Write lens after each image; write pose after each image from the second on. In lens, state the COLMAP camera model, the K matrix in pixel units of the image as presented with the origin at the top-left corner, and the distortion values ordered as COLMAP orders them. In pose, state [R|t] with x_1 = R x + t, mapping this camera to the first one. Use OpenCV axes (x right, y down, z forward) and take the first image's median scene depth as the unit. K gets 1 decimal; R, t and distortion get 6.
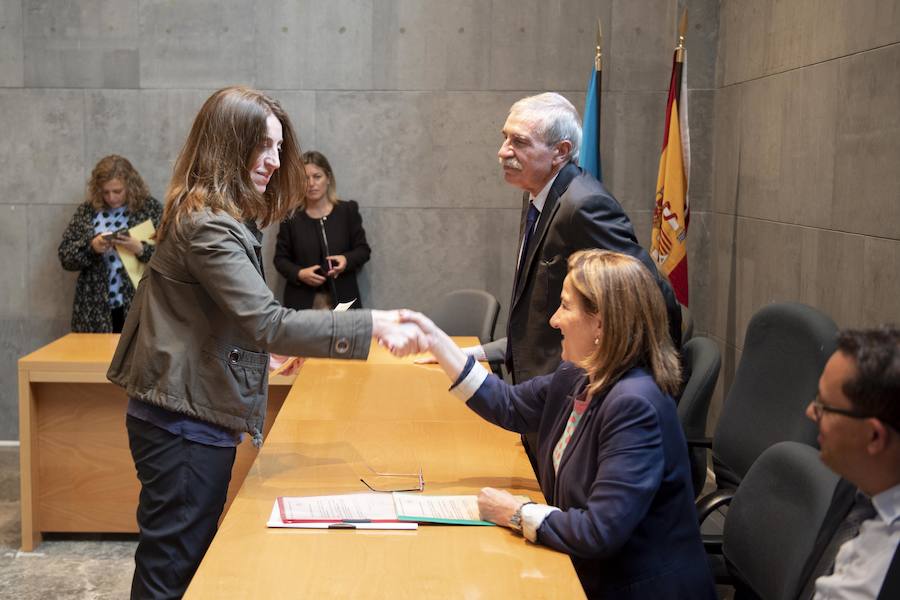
lens RADIAL K [[1177.1, 0, 371.5], [0, 1177.1, 279.8], [0, 0, 1]] dist [0.058881, -0.004108]
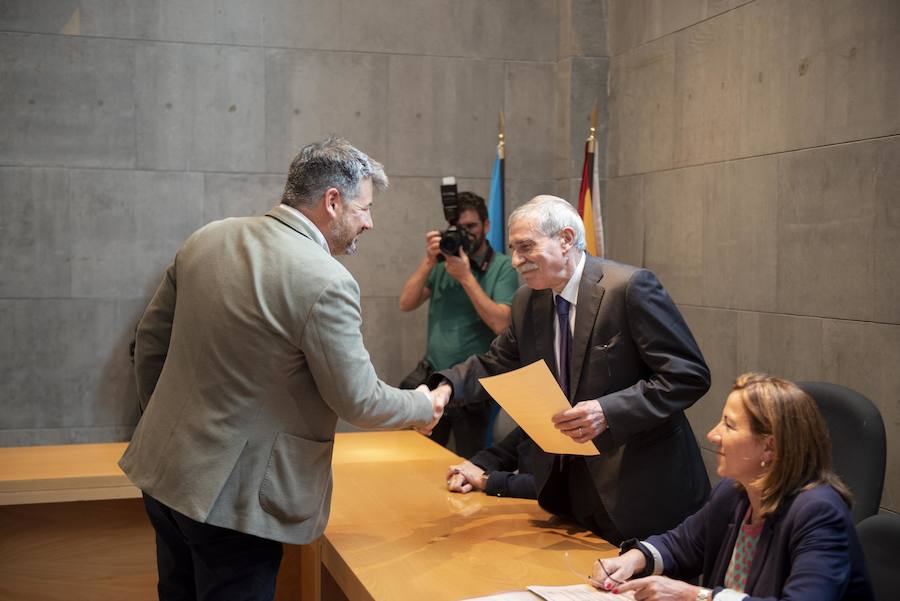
lens RADIAL K [[1247.2, 0, 448.6], [0, 1247.2, 300.8], [0, 0, 1]] dist [0.134603, 0.008876]
pose [[0.953620, -0.013796, 0.300696, -0.168758], [0.030955, 0.998148, -0.052373, -0.002480], [-0.299416, 0.059252, 0.952281, 0.011106]]
